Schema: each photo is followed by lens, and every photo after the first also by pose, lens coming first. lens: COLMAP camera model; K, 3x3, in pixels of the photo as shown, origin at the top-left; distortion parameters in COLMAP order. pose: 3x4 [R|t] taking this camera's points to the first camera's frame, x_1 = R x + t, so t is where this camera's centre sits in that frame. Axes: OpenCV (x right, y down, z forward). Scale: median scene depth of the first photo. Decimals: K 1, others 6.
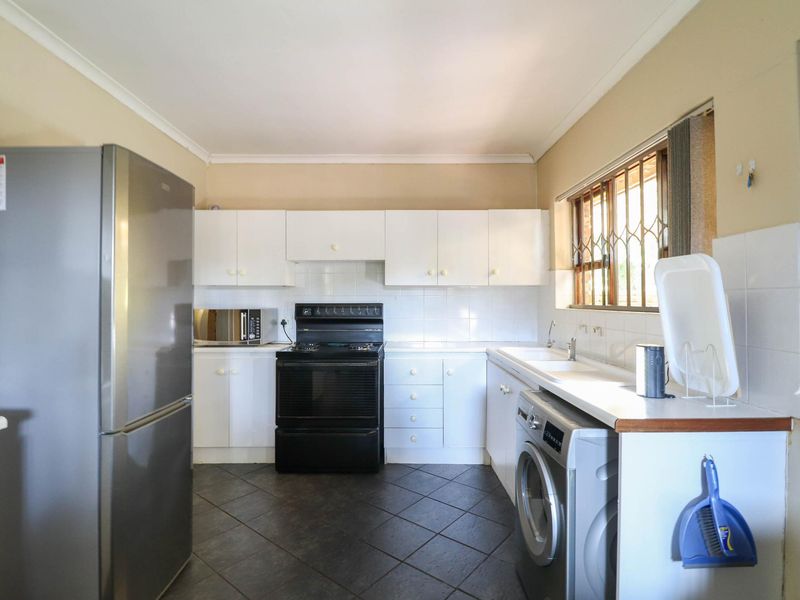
lens RADIAL K [[425.1, 0, 400.0], [0, 425.1, 300.0], [0, 0, 1]] dist [-0.030332, 0.000217]
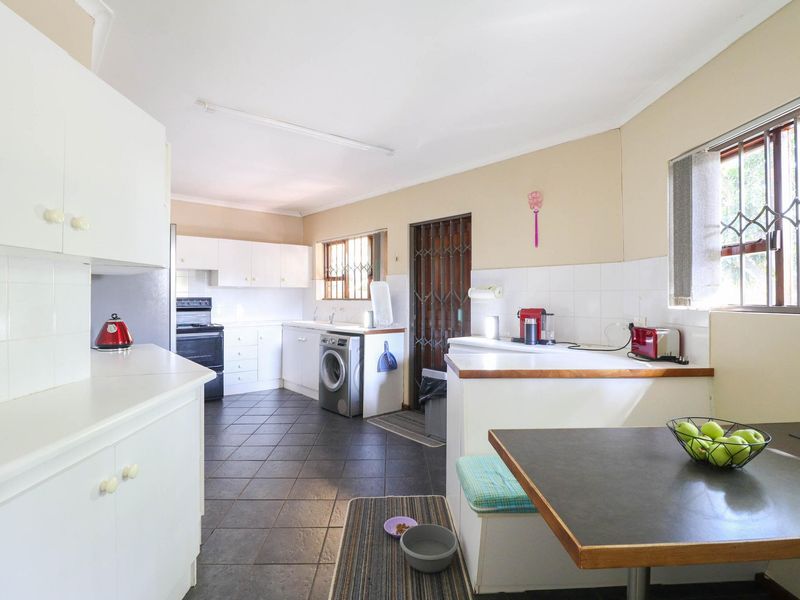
lens RADIAL K [[425.1, 0, 400.0], [0, 425.1, 300.0], [0, 0, 1]] dist [-0.030332, 0.000217]
pose [[0.770647, -0.005644, 0.637238, -0.623017], [-0.002222, 0.999931, 0.011543, -0.003240], [-0.637259, -0.010311, 0.770581, -0.788115]]
